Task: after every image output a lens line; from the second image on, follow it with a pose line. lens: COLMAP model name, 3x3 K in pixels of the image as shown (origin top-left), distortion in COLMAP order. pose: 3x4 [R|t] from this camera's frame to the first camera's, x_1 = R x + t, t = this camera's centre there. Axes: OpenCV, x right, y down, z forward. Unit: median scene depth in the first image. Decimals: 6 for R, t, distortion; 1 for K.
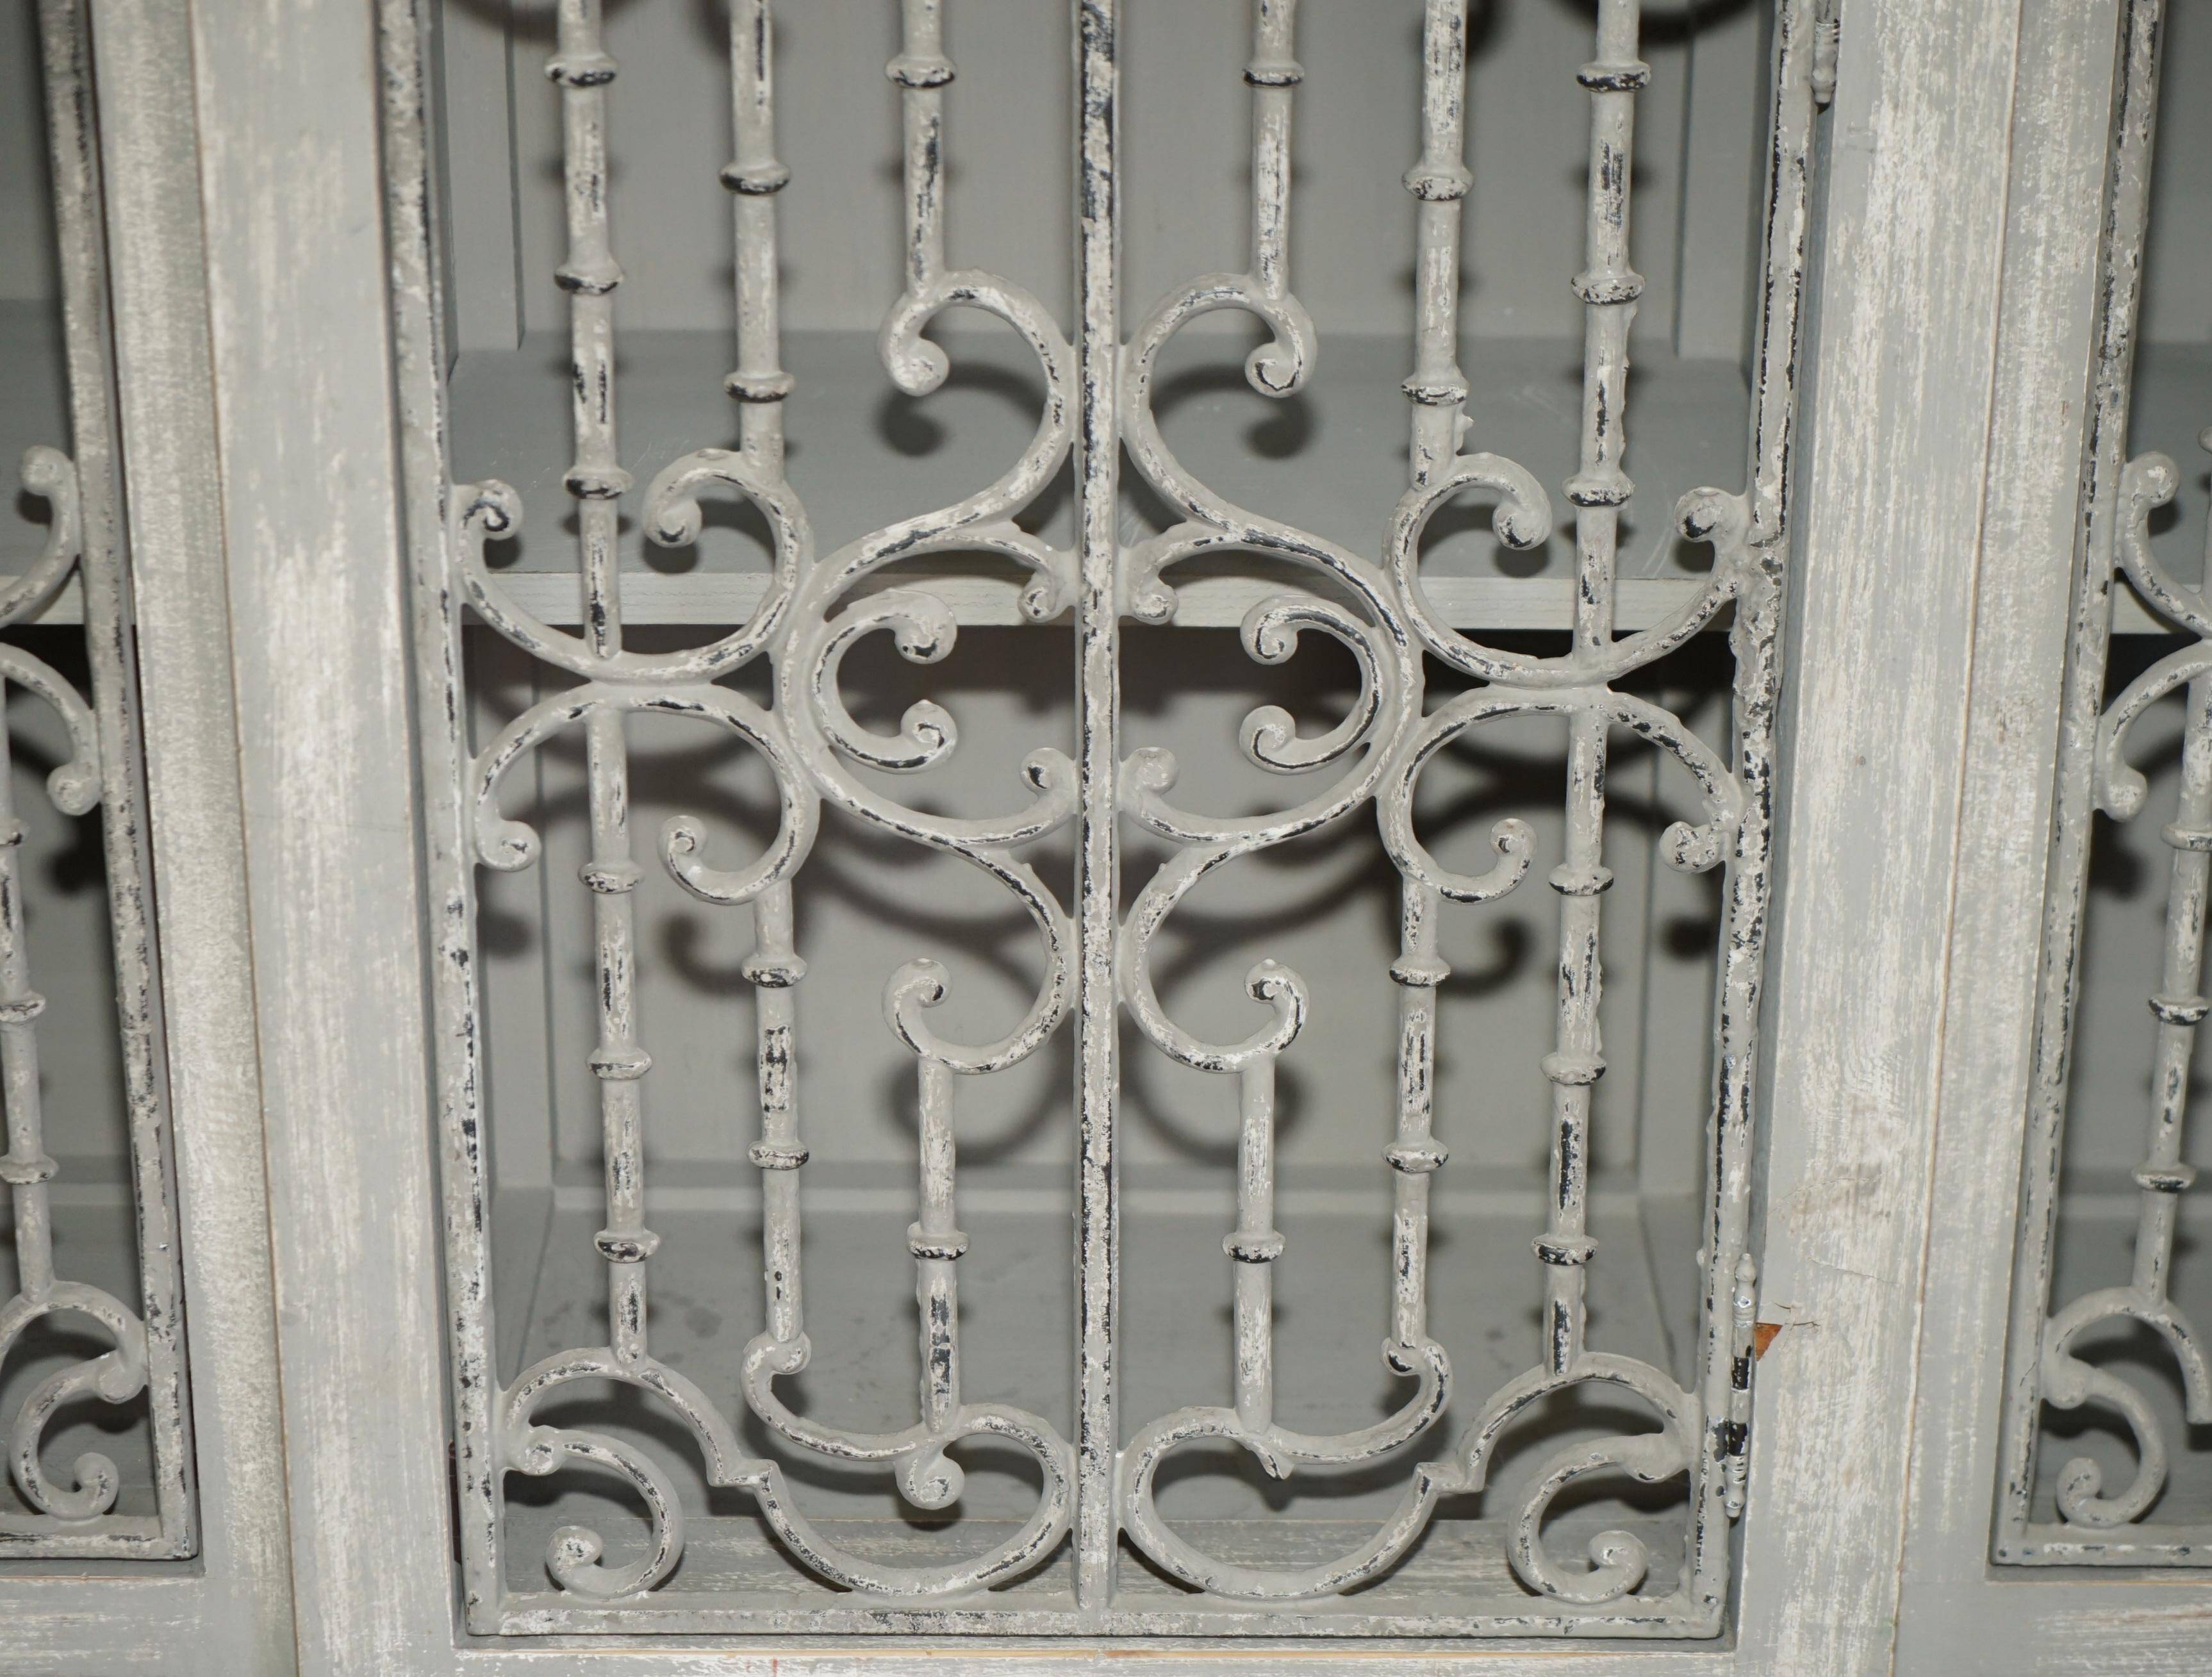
lens RADIAL K [[5063.9, 0, 1131.1], [0, 5063.9, 845.3], [0, 0, 1]] dist [-0.020154, 0.000000]
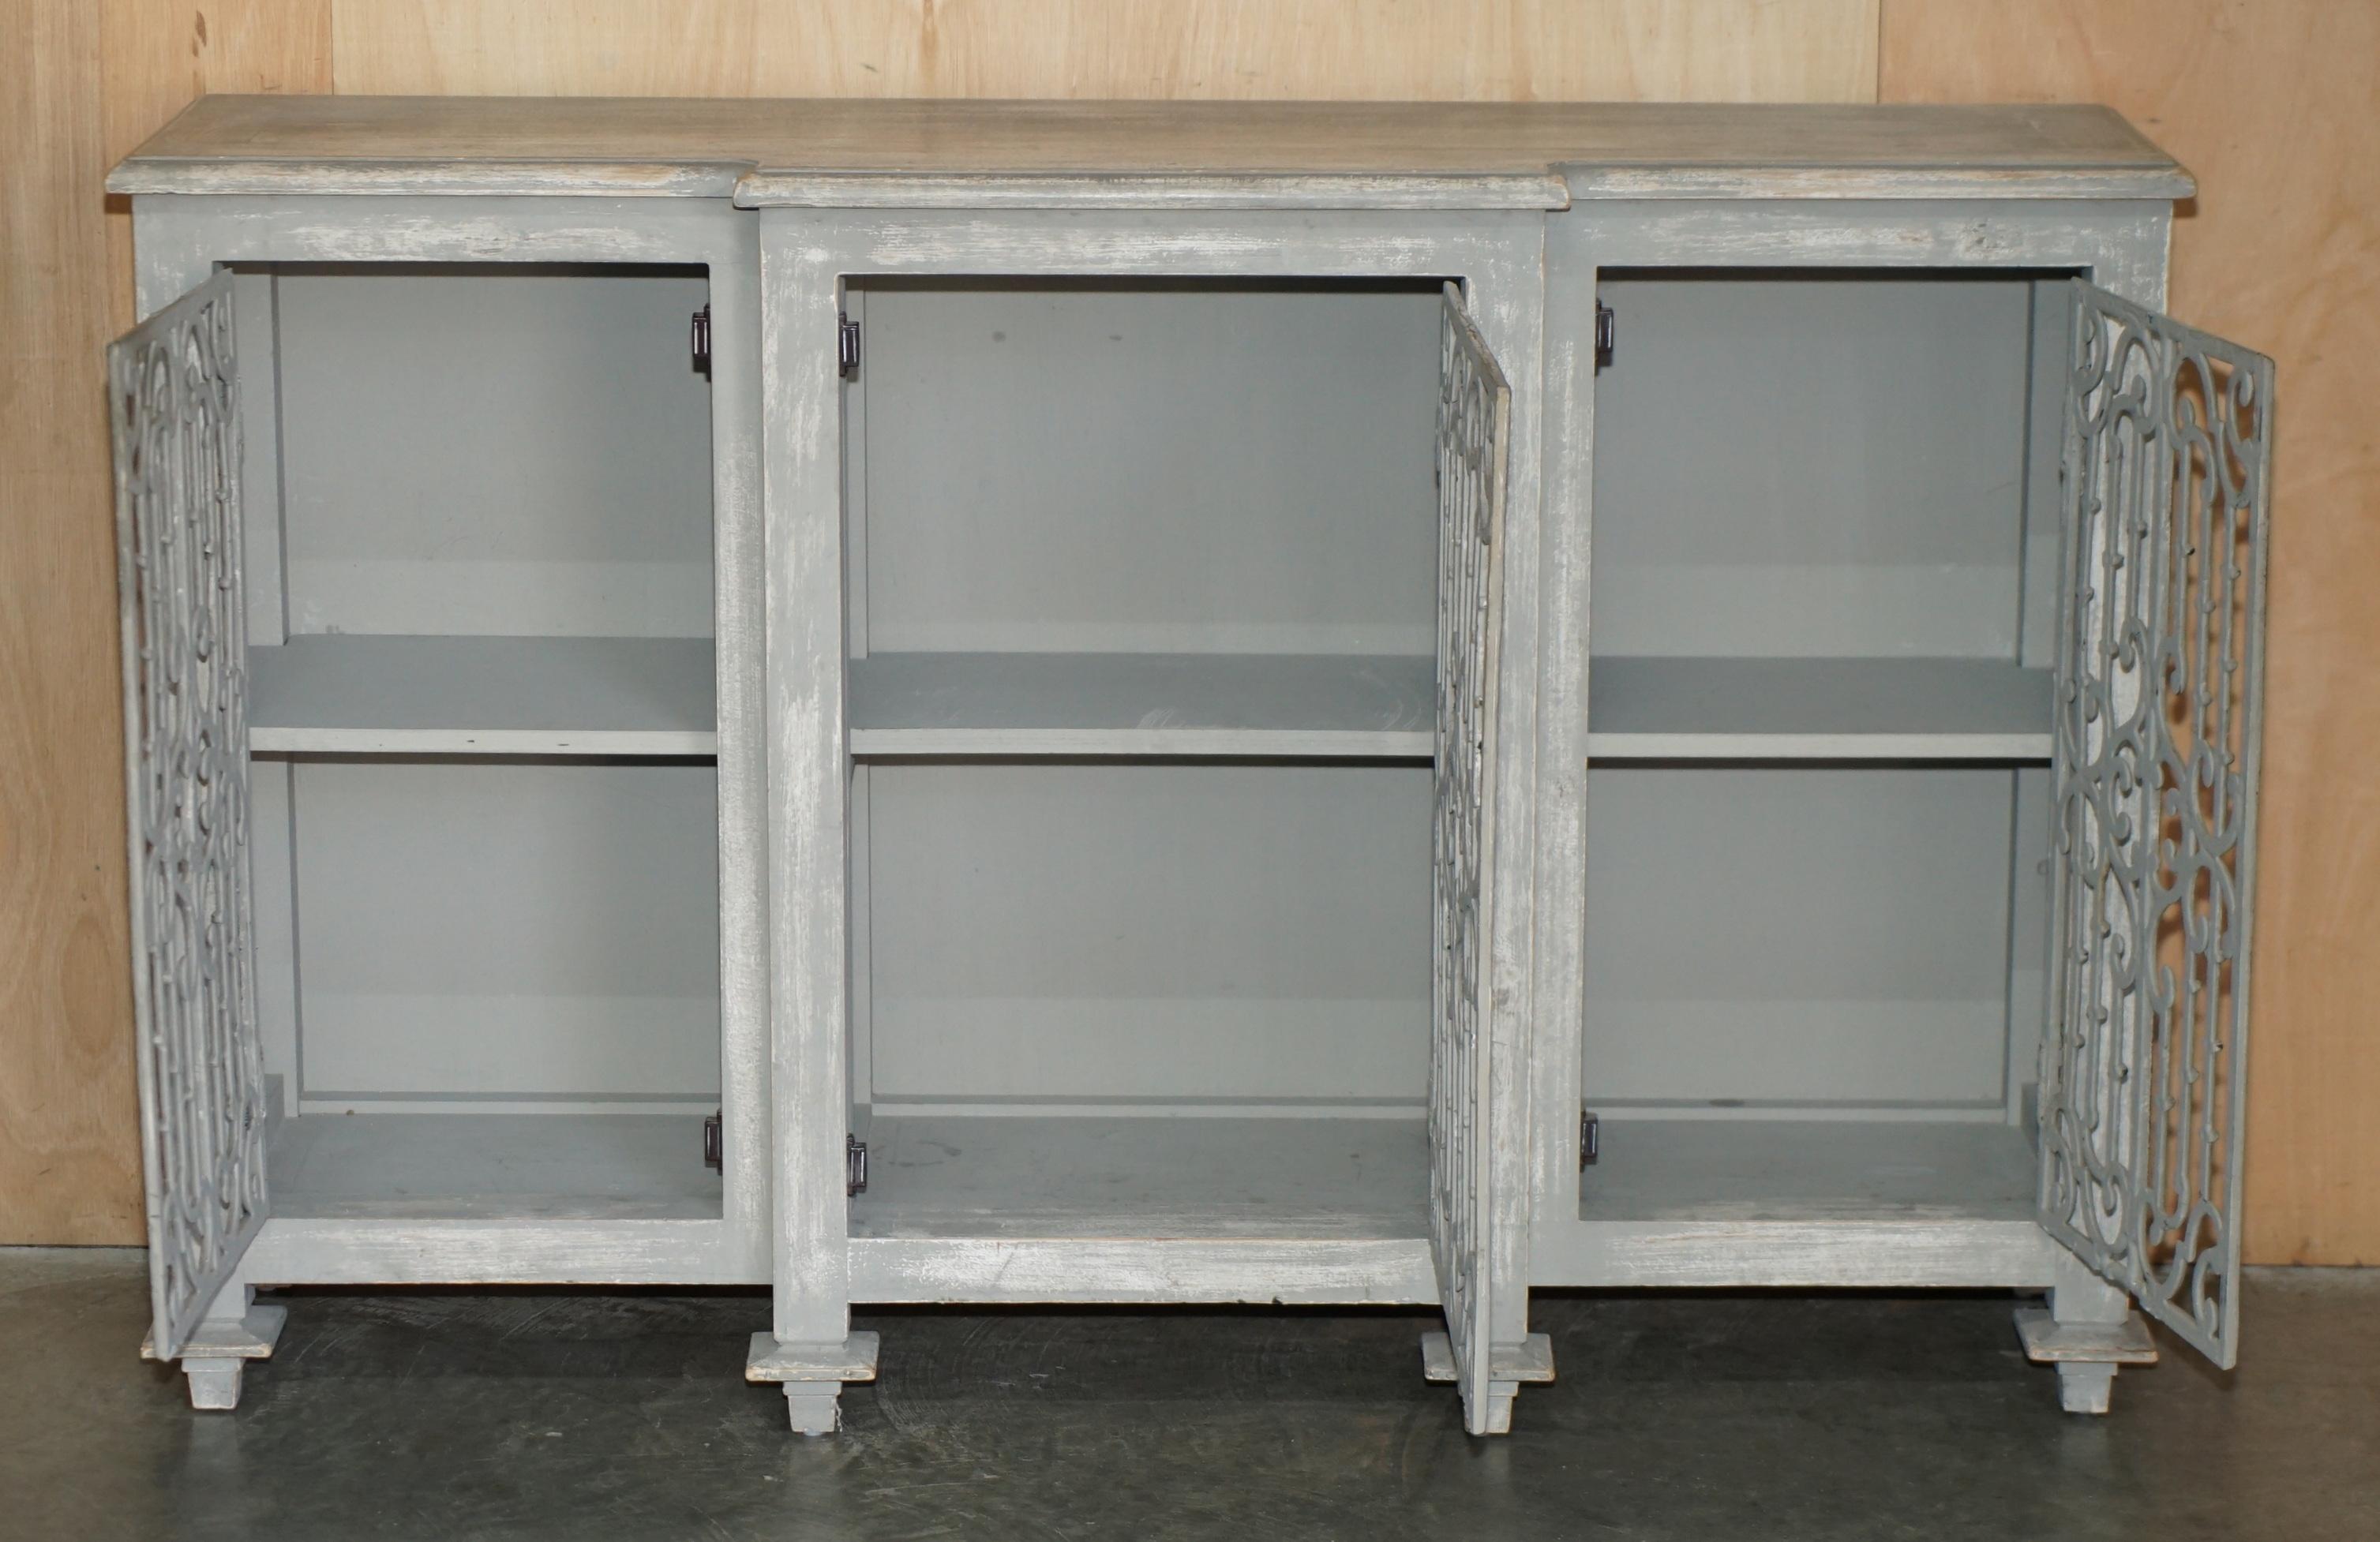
lens RADIAL K [[5985.0, 0, 1243.1], [0, 5985.0, 824.2], [0, 0, 1]] dist [0.036025, 0.000000]
pose [[0.999996, -0.002425, 0.001076, 0.031731], [0.002569, 0.986317, -0.164841, 0.431359], [-0.000662, 0.164844, 0.986319, -1.608606]]
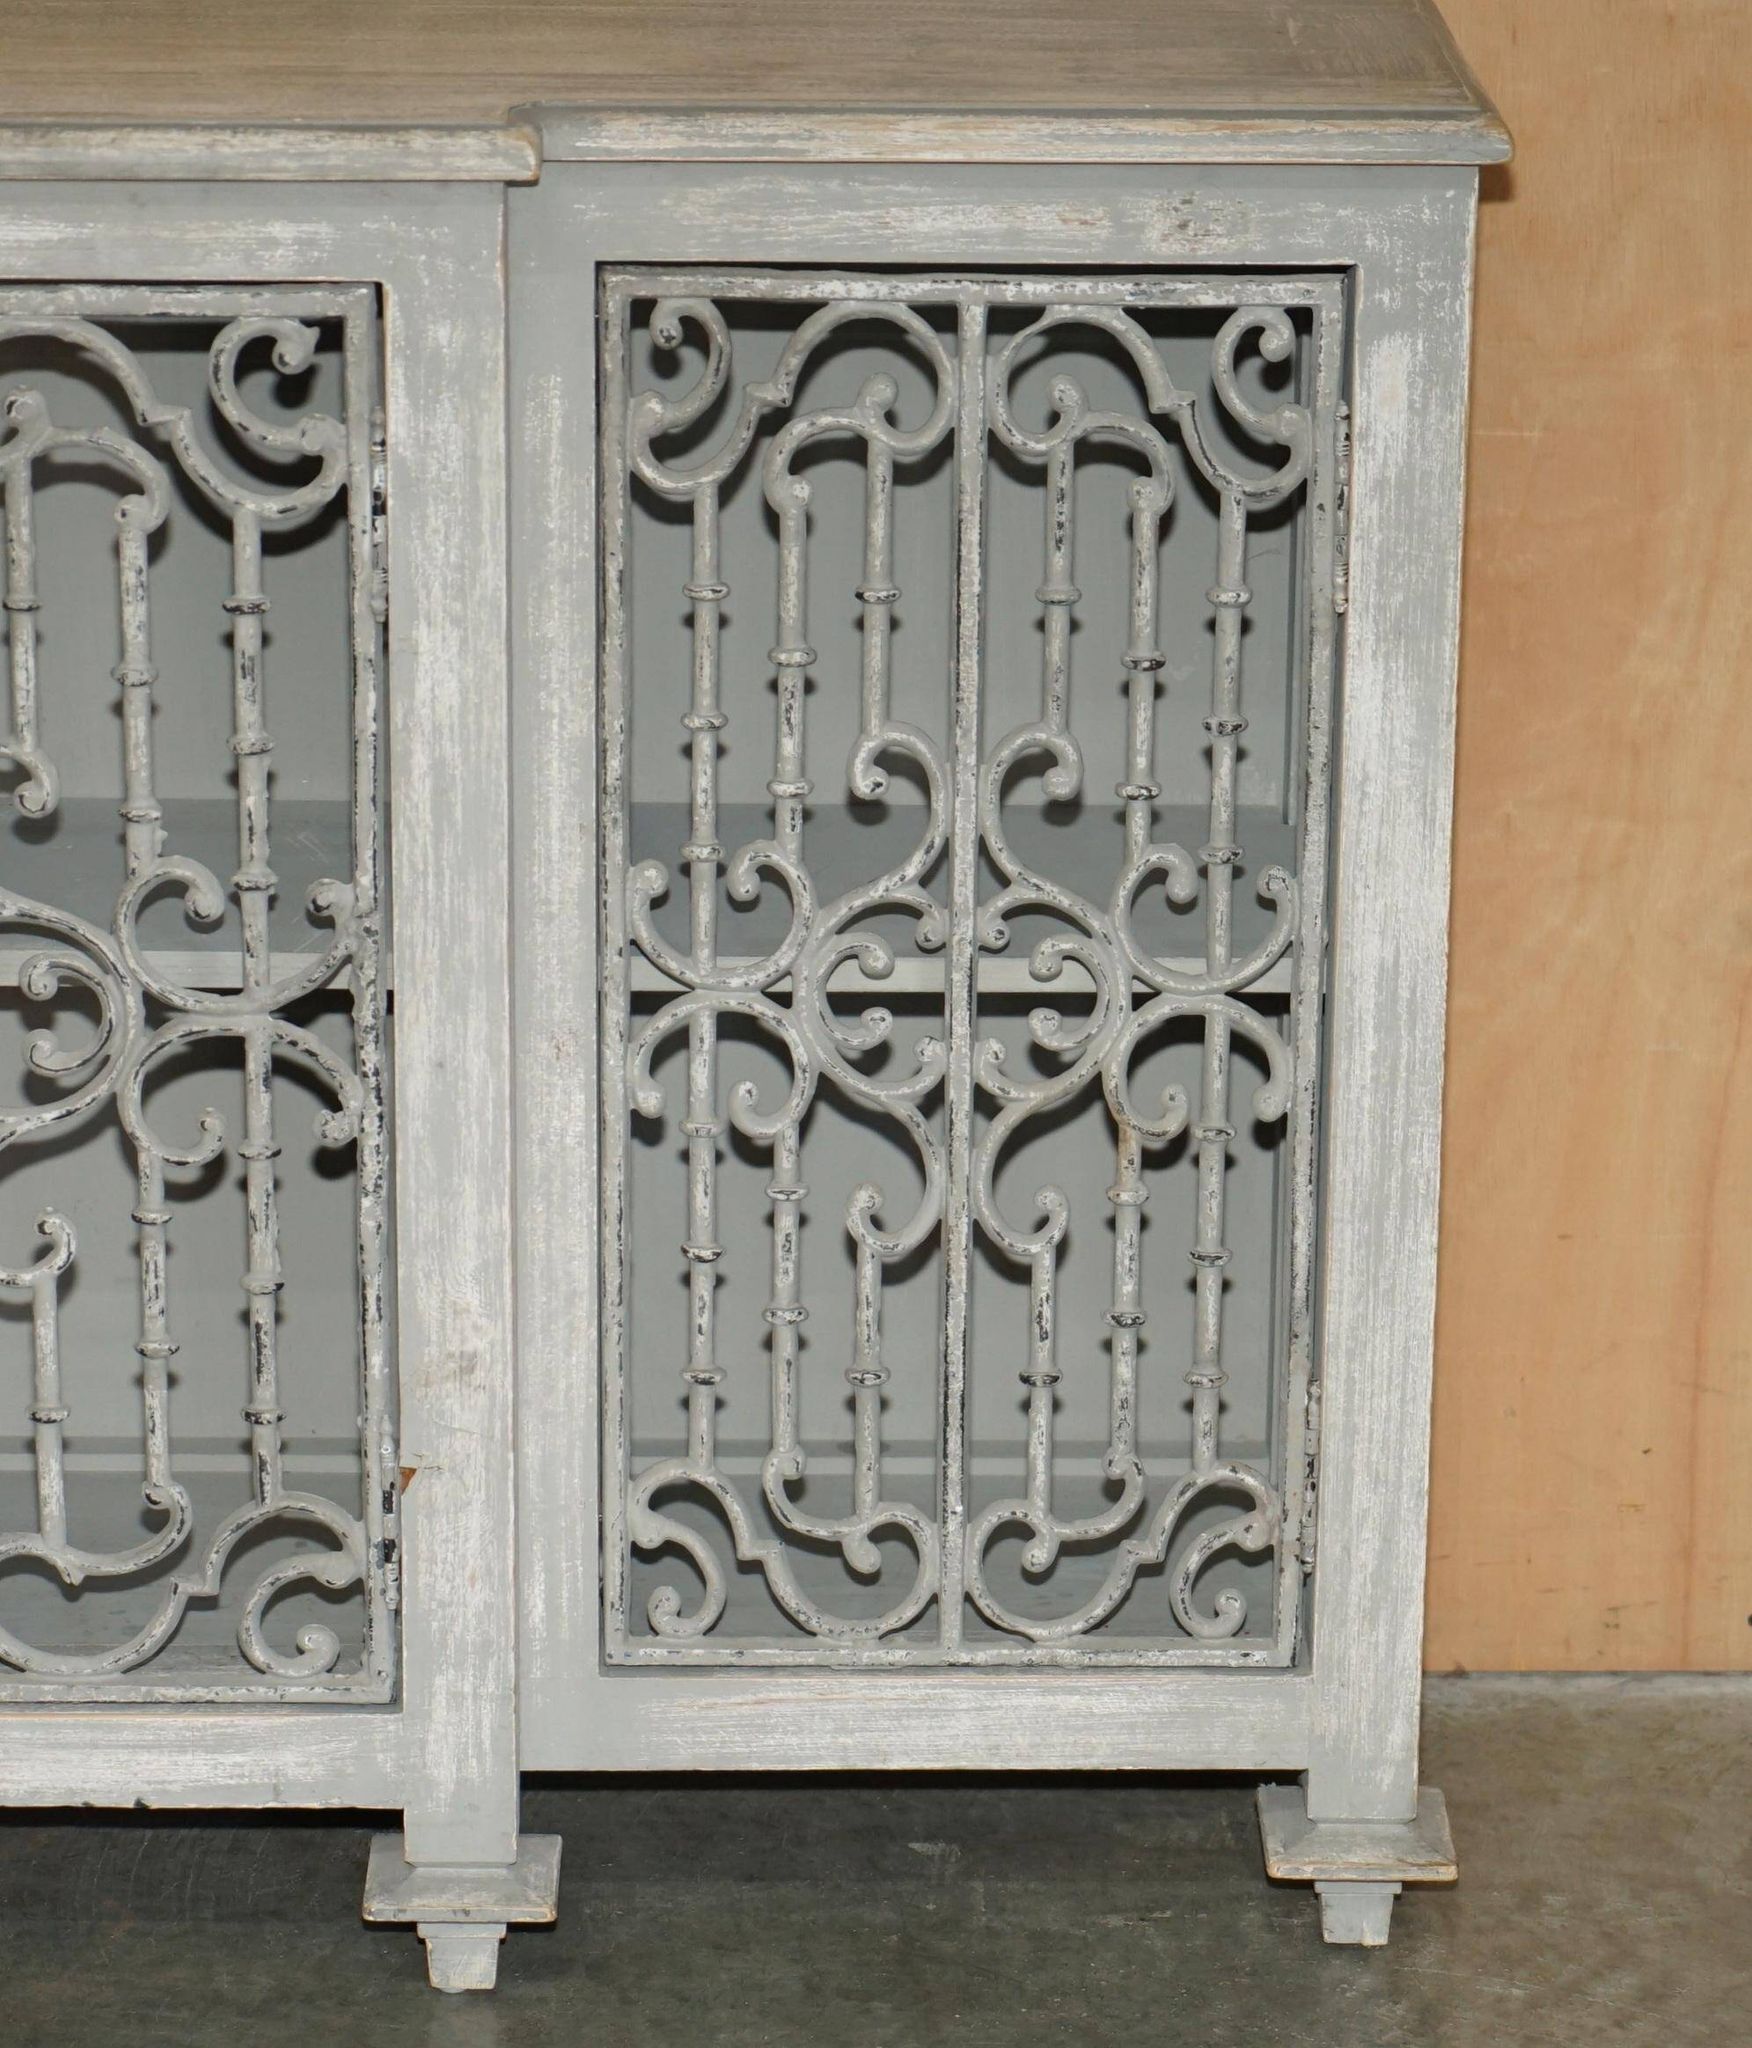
lens RADIAL K [[6749.8, 0, 927.4], [0, 6749.8, 1156.8], [0, 0, 1]] dist [-0.036224, 0.000000]
pose [[0.999738, -0.001086, 0.022845, 0.240099], [0.002797, 0.997181, -0.074984, 0.157279], [-0.022699, 0.075028, 0.996923, -0.959968]]
